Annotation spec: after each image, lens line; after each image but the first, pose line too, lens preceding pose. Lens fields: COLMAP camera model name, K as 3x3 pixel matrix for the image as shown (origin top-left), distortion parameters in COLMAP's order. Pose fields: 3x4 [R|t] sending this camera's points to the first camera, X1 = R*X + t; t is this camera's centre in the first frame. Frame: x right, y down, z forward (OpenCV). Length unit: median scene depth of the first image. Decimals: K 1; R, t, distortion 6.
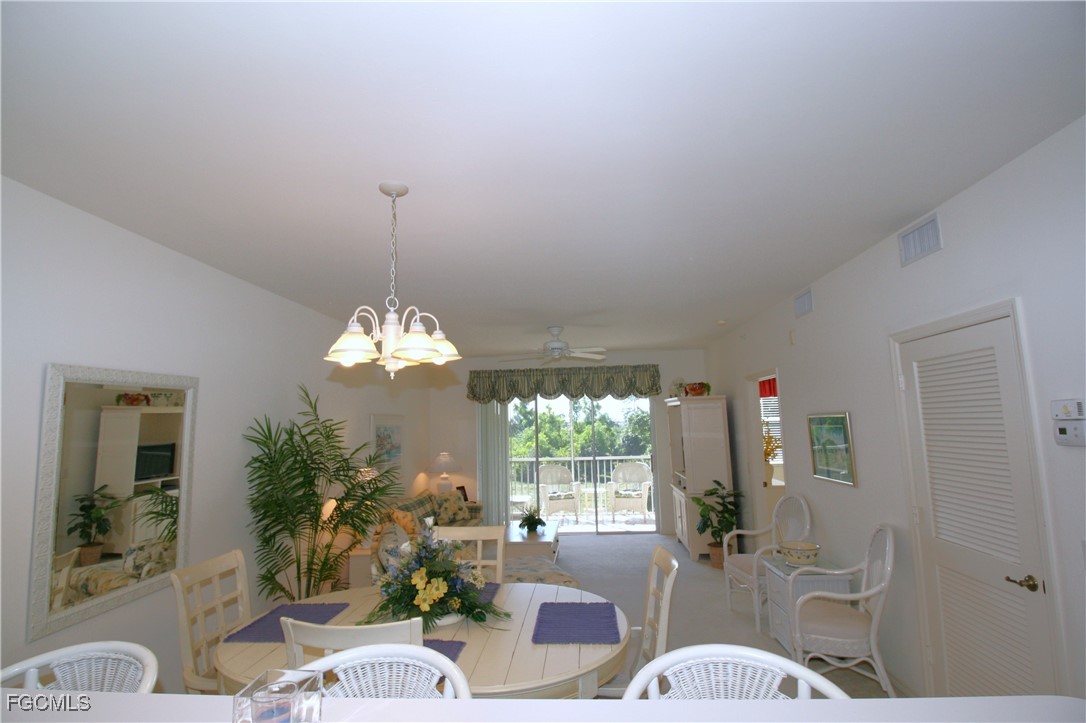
lens RADIAL K [[527.8, 0, 547.0], [0, 527.8, 354.8], [0, 0, 1]] dist [-0.010116, -0.001258]
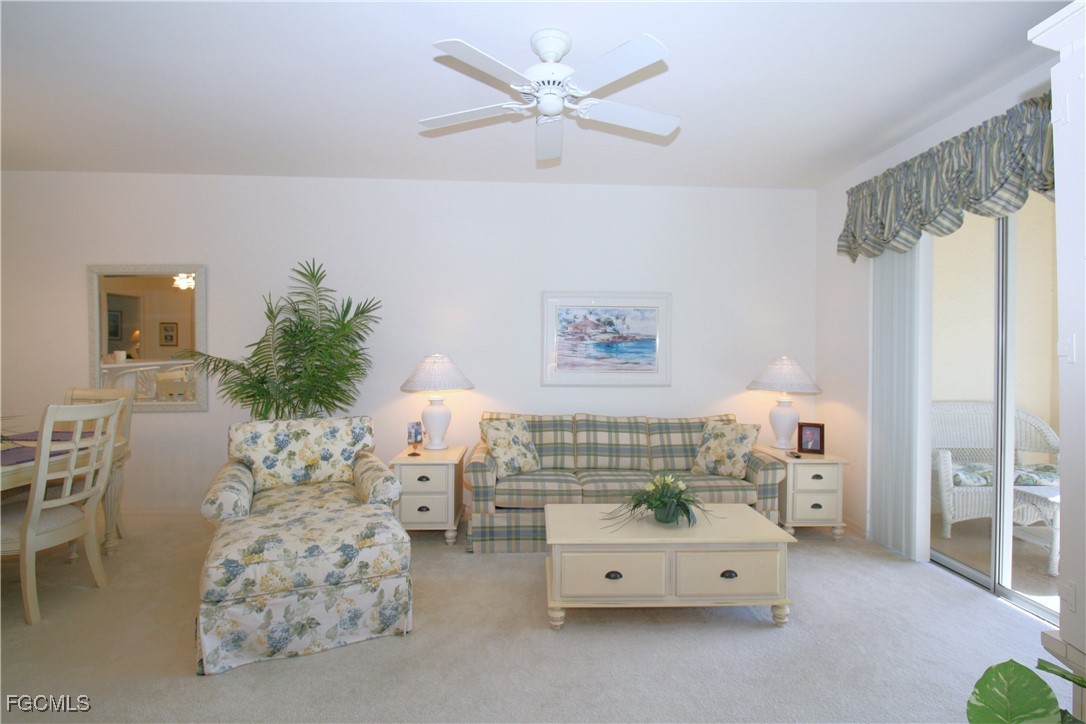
lens RADIAL K [[546.8, 0, 550.5], [0, 546.8, 358.0], [0, 0, 1]] dist [0.000687, -0.001448]
pose [[0.125252, 0.031136, -0.991636, 0.371932], [0.119725, 0.991729, 0.046261, 0.147545], [0.984875, -0.124518, 0.120489, 0.777399]]
